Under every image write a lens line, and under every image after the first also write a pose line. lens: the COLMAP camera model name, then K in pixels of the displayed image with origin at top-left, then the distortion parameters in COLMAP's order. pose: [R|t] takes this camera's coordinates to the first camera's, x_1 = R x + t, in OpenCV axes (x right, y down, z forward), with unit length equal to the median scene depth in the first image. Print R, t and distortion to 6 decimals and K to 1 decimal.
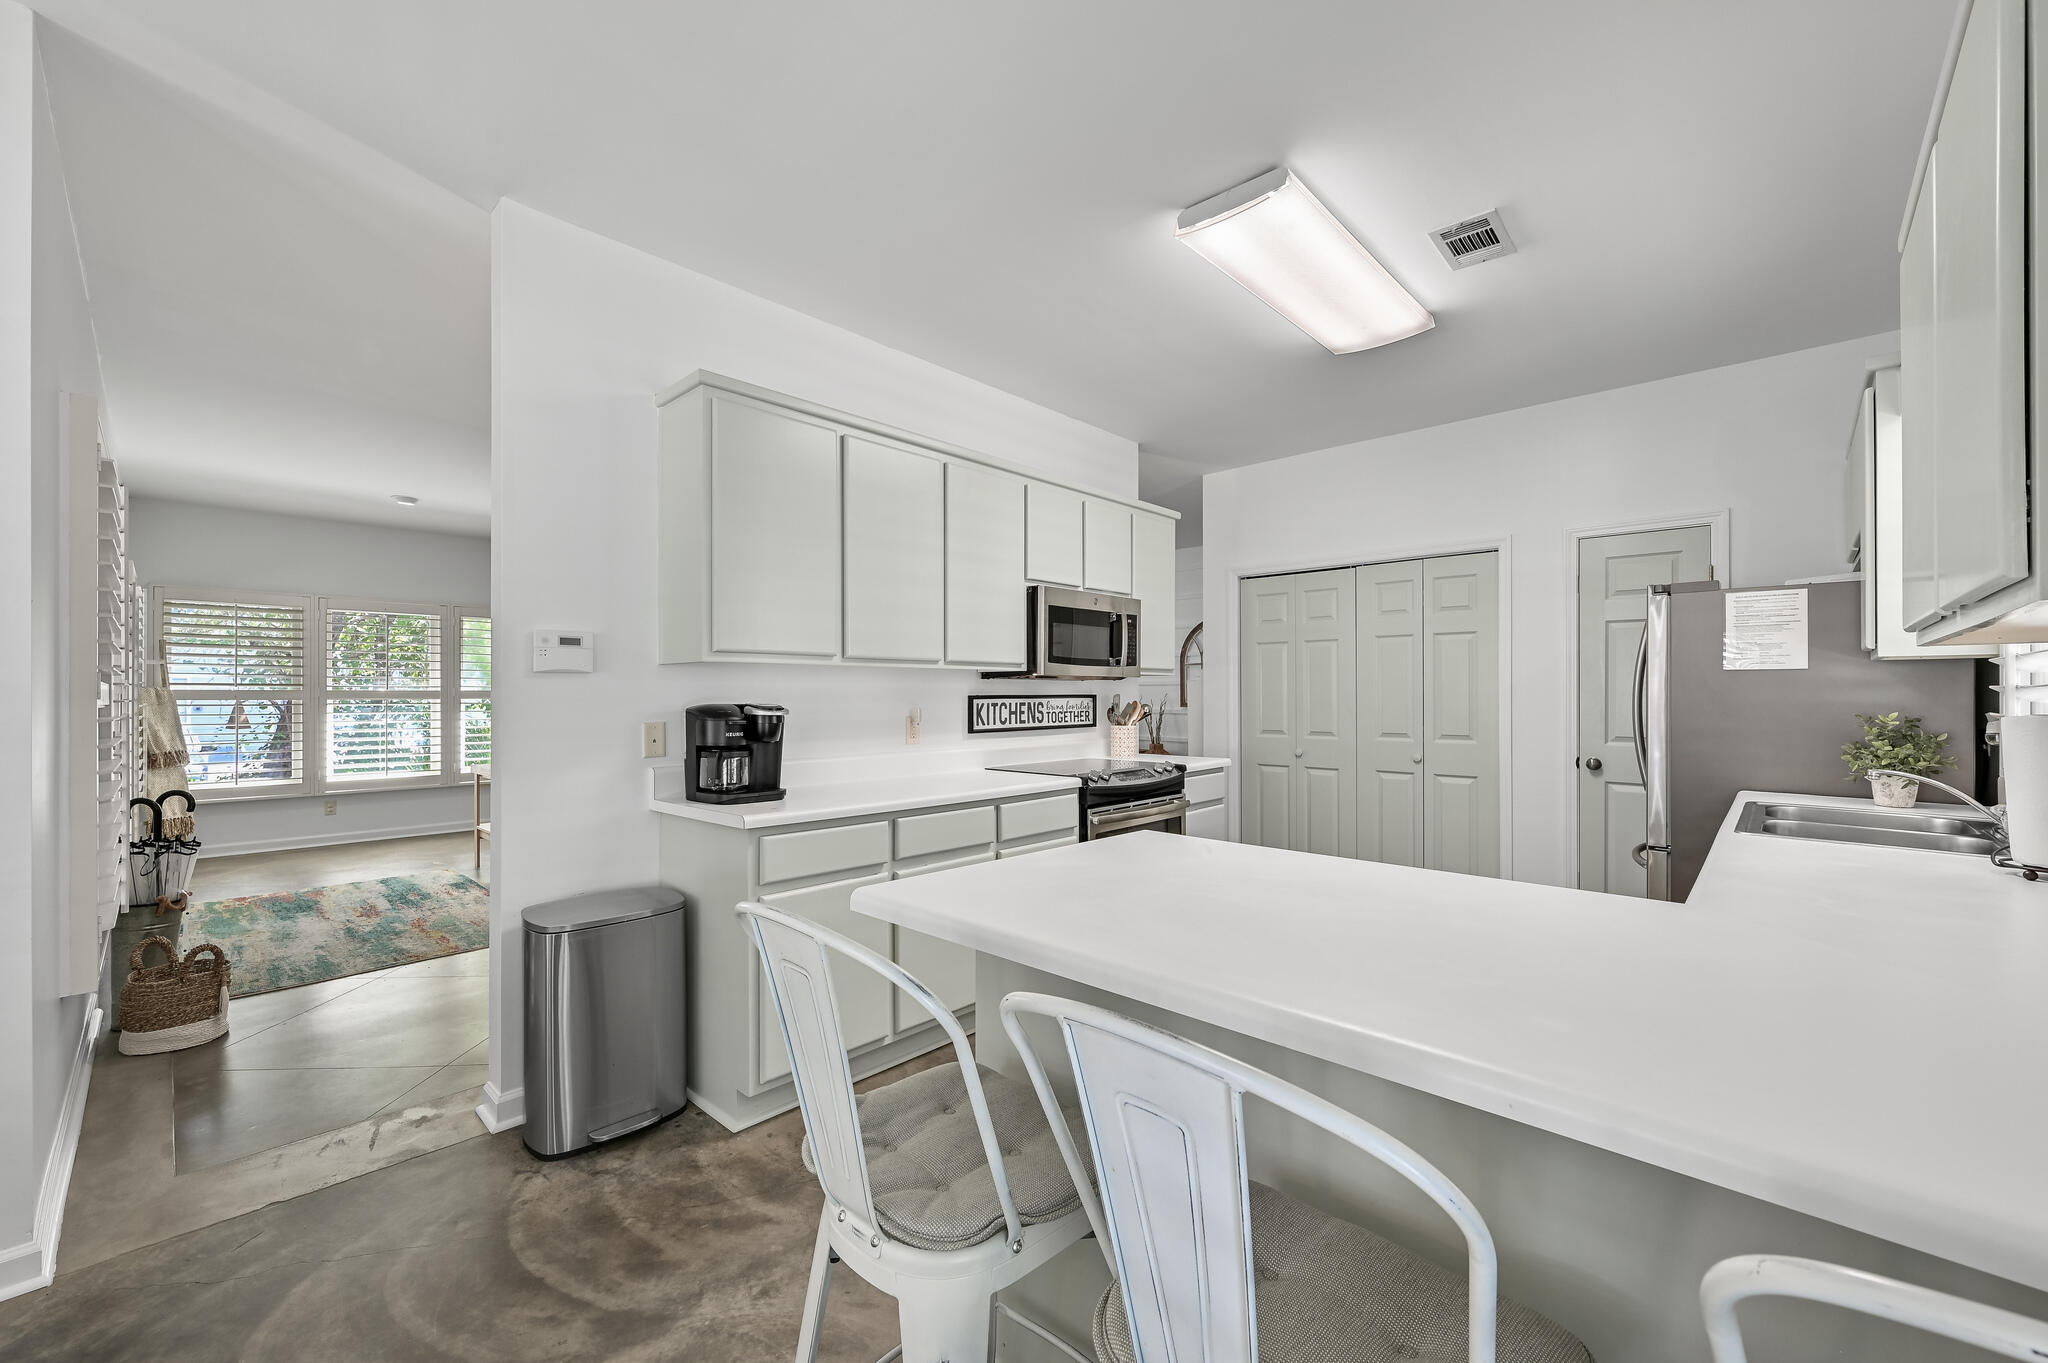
lens RADIAL K [[817.2, 0, 1032.7], [0, 817.2, 682.8], [0, 0, 1]] dist [0.001675, 0.000079]
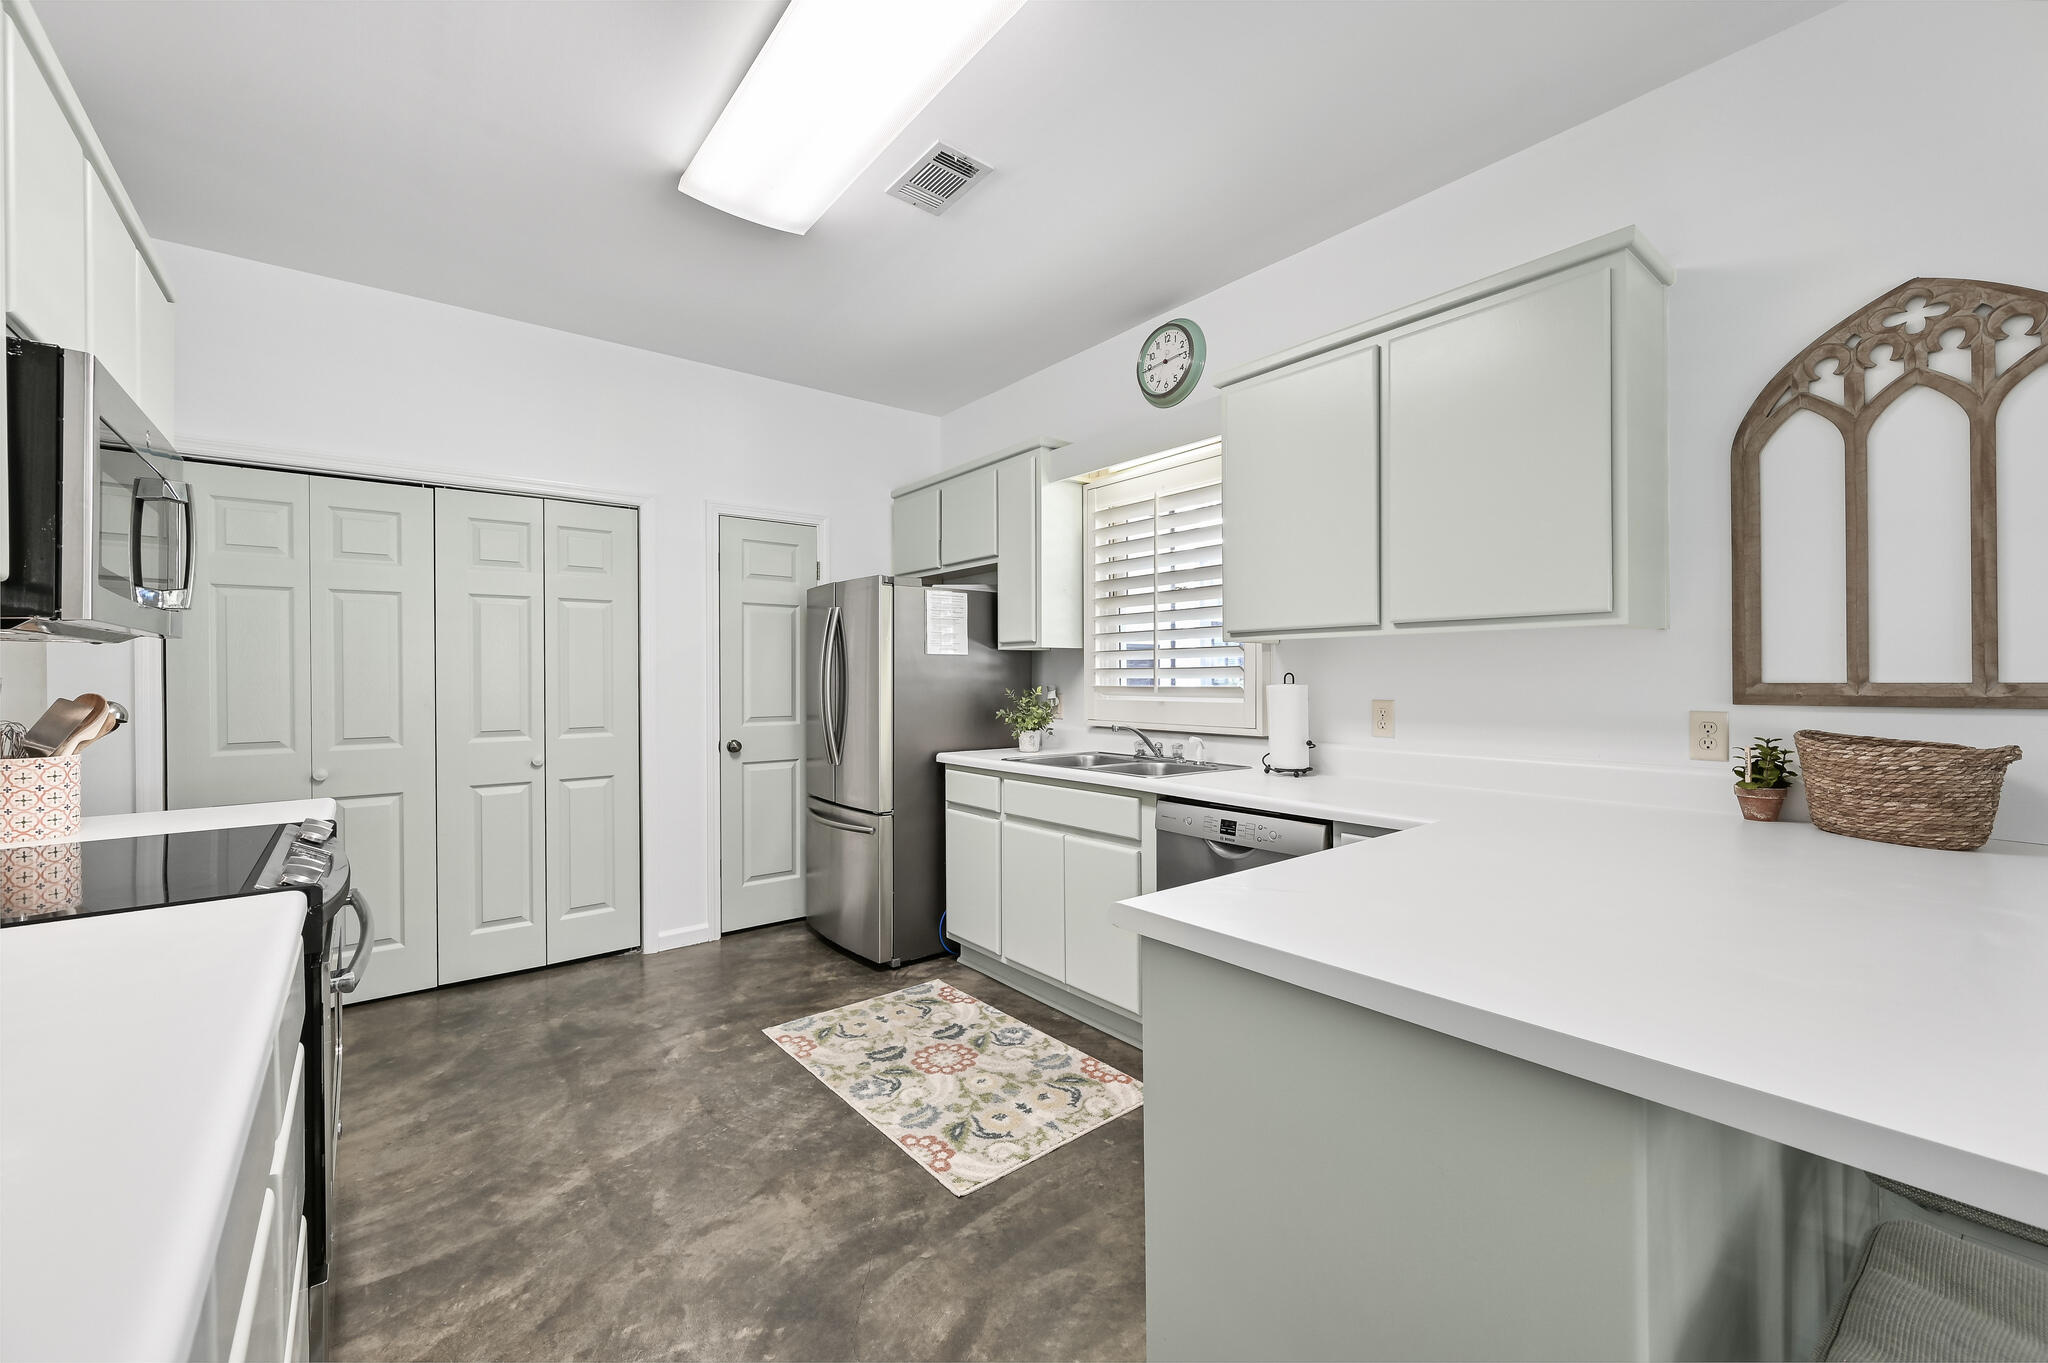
lens RADIAL K [[817.2, 0, 1013.1], [0, 817.2, 674.5], [0, 0, 1]] dist [0.001675, 0.000079]
pose [[0.154083, -0.001764, 0.988056, -0.214052], [-0.007790, 0.999965, 0.003000, 0.006498], [-0.988027, -0.008159, 0.154064, 0.465011]]
